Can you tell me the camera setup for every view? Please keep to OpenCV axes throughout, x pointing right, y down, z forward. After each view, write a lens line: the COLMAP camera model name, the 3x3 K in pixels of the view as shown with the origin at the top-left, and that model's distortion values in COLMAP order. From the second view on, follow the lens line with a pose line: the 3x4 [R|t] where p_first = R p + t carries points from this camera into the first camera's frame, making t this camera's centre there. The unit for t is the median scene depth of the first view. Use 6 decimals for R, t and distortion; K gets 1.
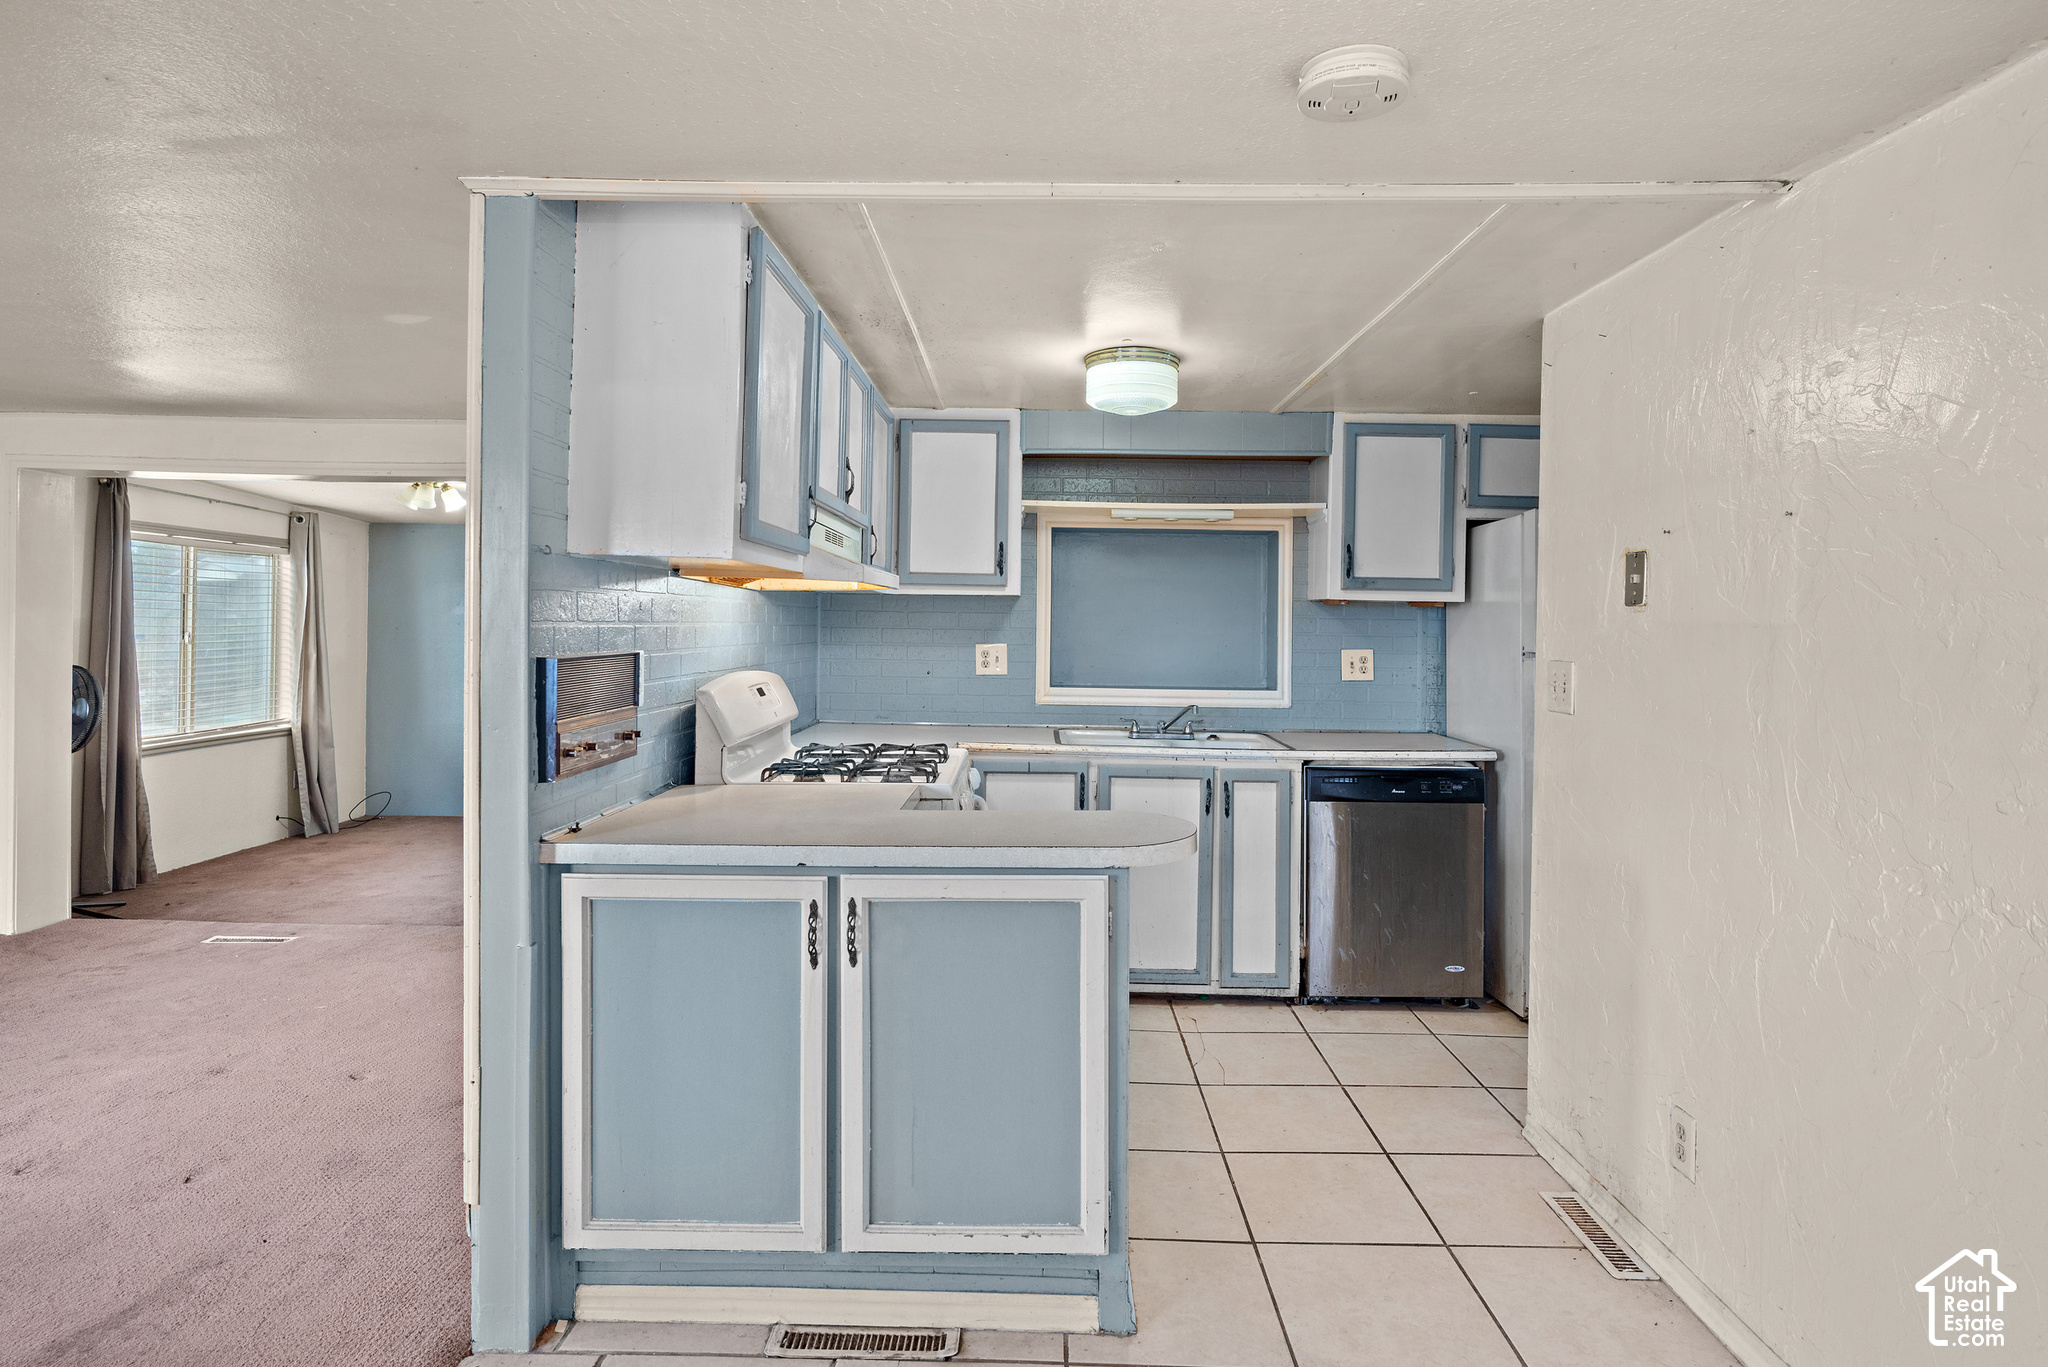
lens RADIAL K [[1092.0, 0, 1014.2], [0, 1092.0, 615.2], [0, 0, 1]] dist [-0.001432, -0.000281]
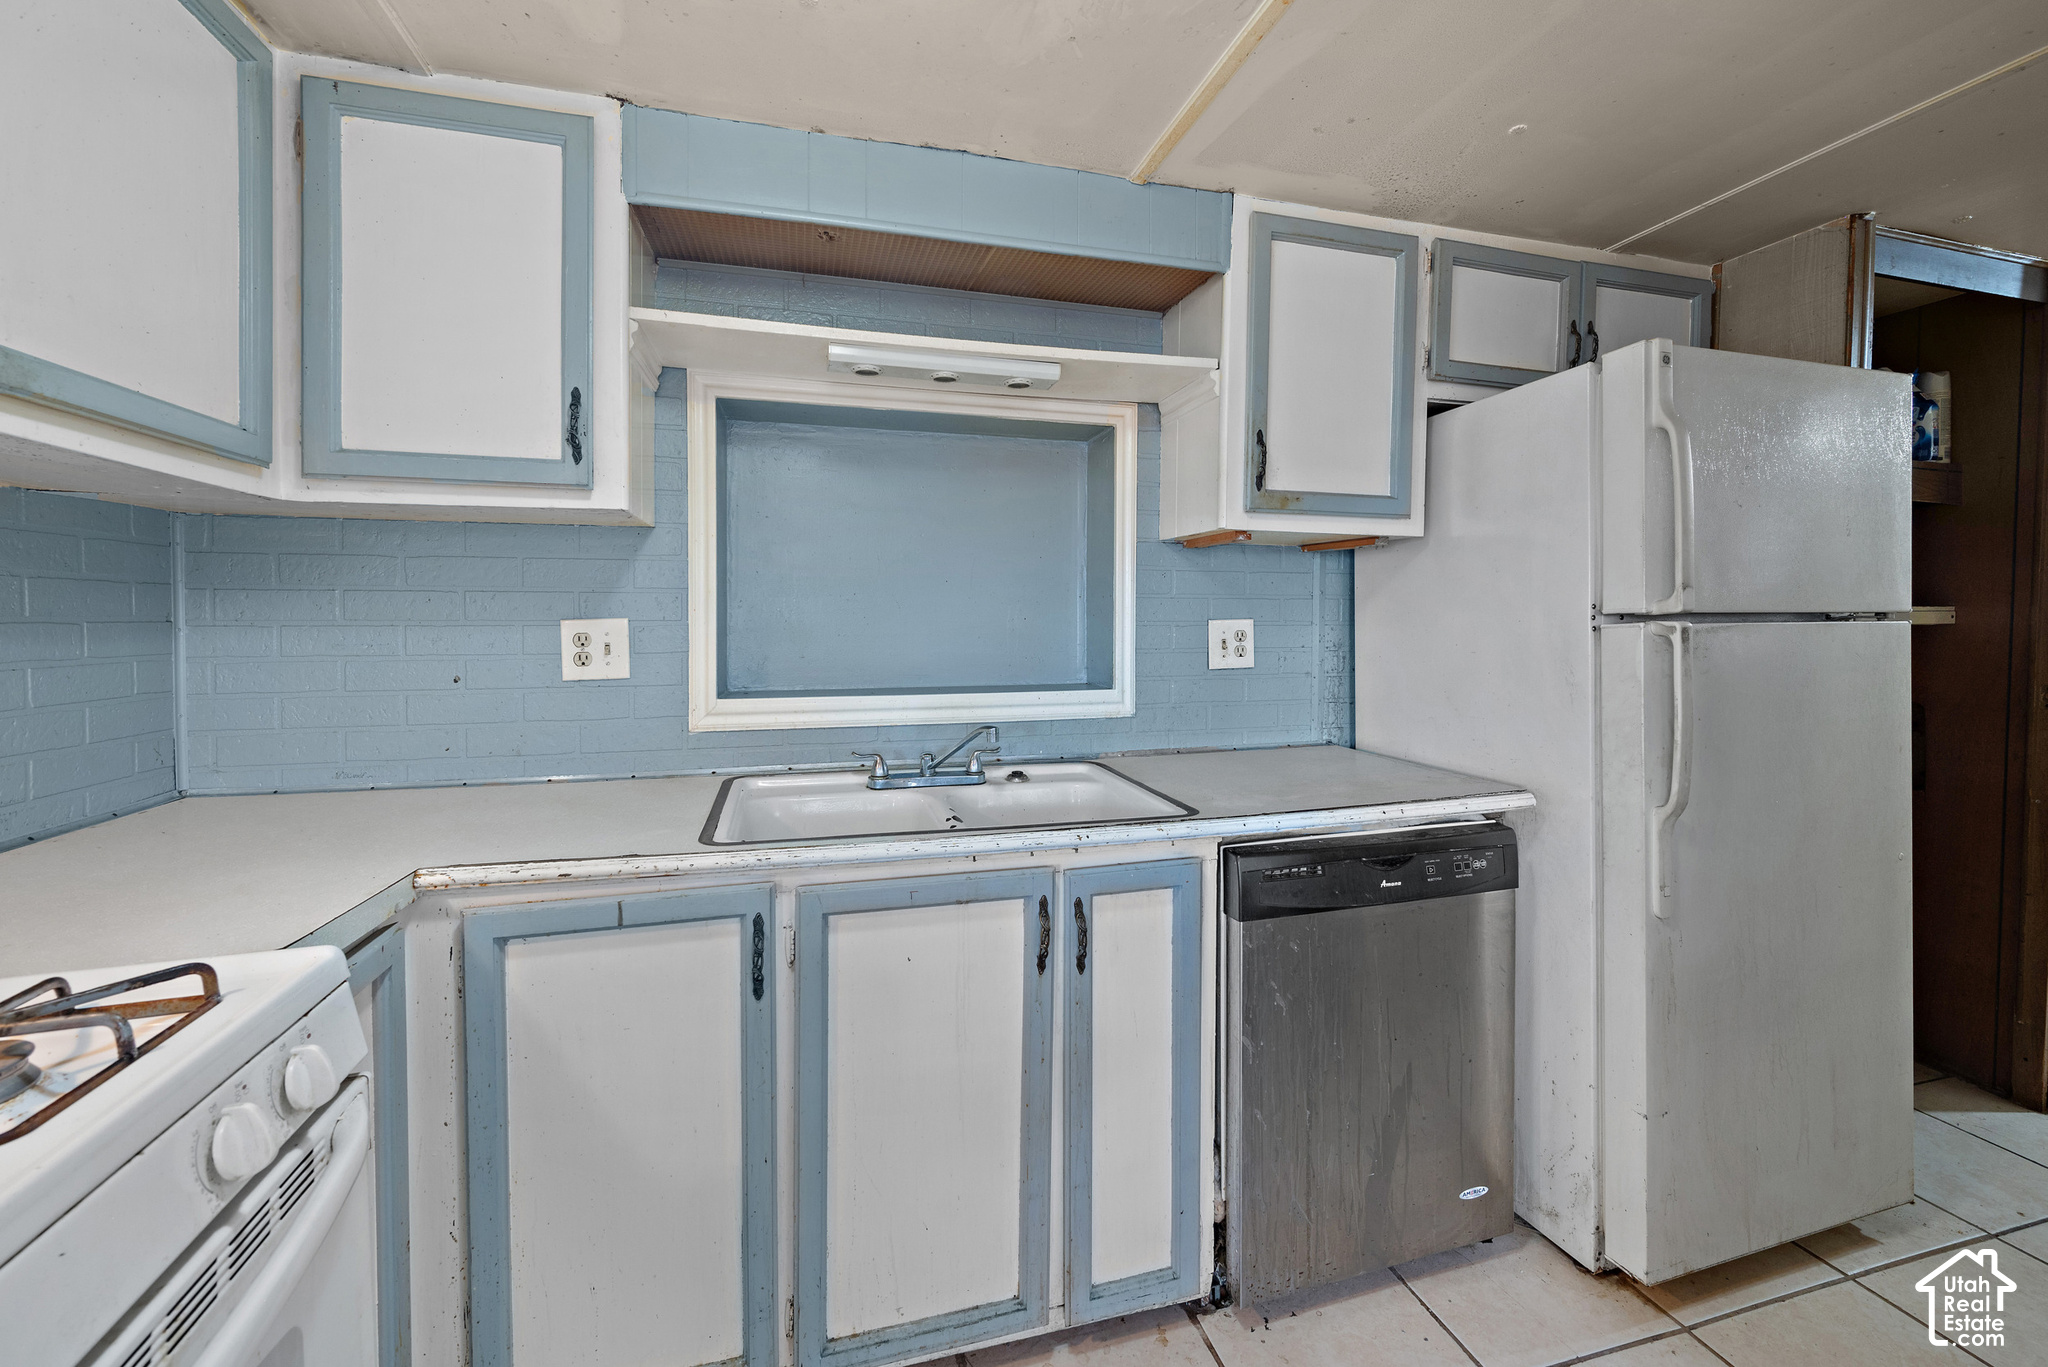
lens RADIAL K [[814.2, 0, 1026.2], [0, 814.2, 619.3], [0, 0, 1]] dist [0.001340, 0.000373]
pose [[0.956452, -0.013785, 0.291565, 0.067190], [0.010363, 0.999858, 0.013279, 0.025421], [-0.291707, -0.009679, 0.956459, 0.628656]]
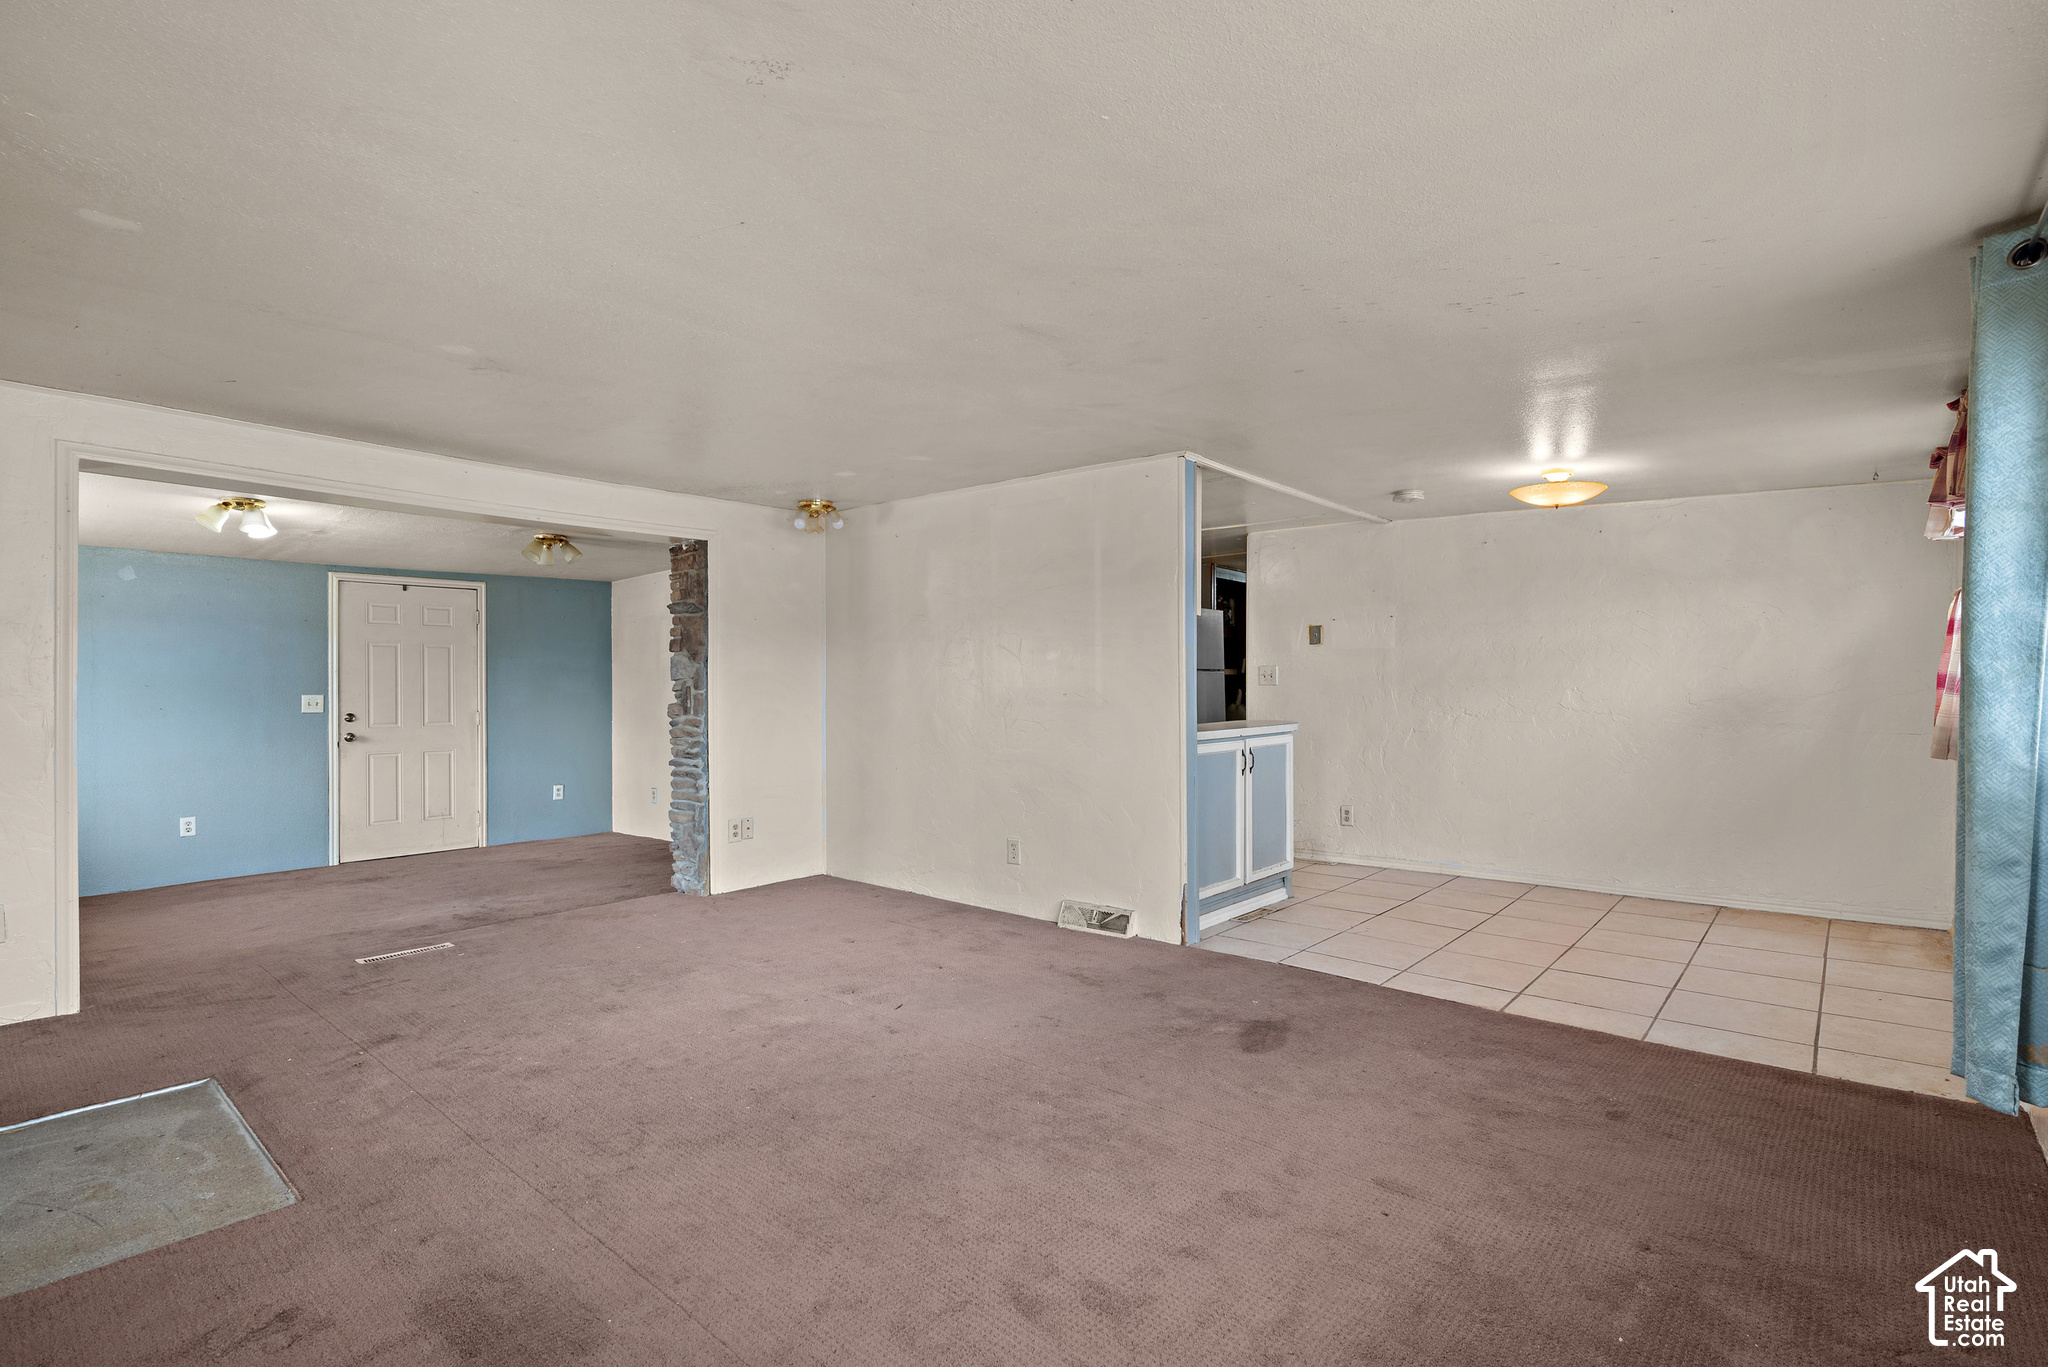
lens RADIAL K [[983.7, 0, 996.1], [0, 983.7, 672.1], [0, 0, 1]] dist [-0.004331, -0.000121]
pose [[0.650784, -0.000655, 0.759263, -1.176454], [0.006930, 0.999963, -0.005077, 0.042580], [-0.759231, 0.008565, 0.650765, -0.040229]]
